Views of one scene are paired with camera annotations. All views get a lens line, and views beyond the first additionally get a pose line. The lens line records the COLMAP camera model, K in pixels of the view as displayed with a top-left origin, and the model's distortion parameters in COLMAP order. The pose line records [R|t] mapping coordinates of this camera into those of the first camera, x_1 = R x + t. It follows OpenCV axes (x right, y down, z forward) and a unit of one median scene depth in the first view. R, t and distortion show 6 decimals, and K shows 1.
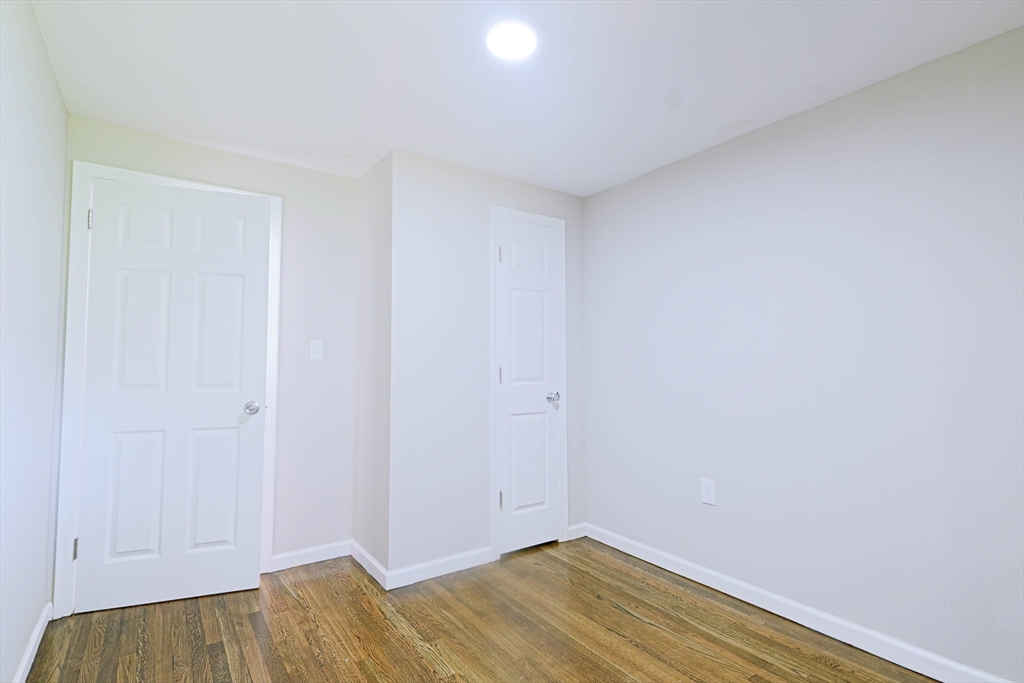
lens RADIAL K [[499.0, 0, 512.0], [0, 499.0, 341.5], [0, 0, 1]] dist [0.000559, -0.000071]
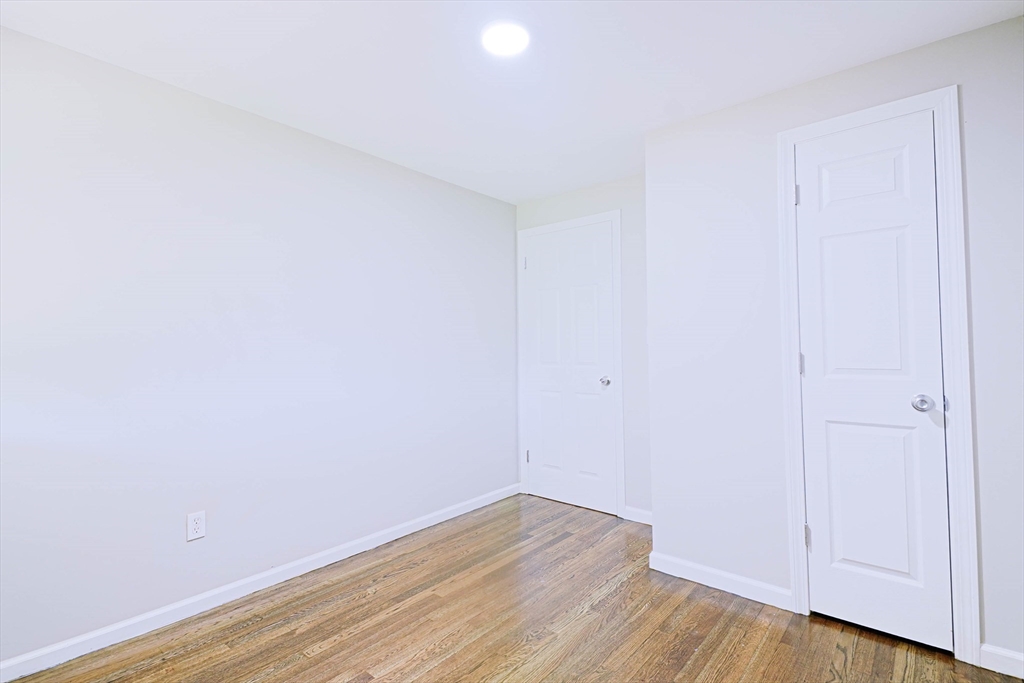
lens RADIAL K [[489.4, 0, 509.5], [0, 489.4, 345.3], [0, 0, 1]] dist [0.000500, 0.000187]
pose [[0.236864, -0.008623, -0.971505, 0.669108], [0.049980, 0.998745, 0.003321, 0.021307], [0.970256, -0.049343, 0.236997, 0.501929]]
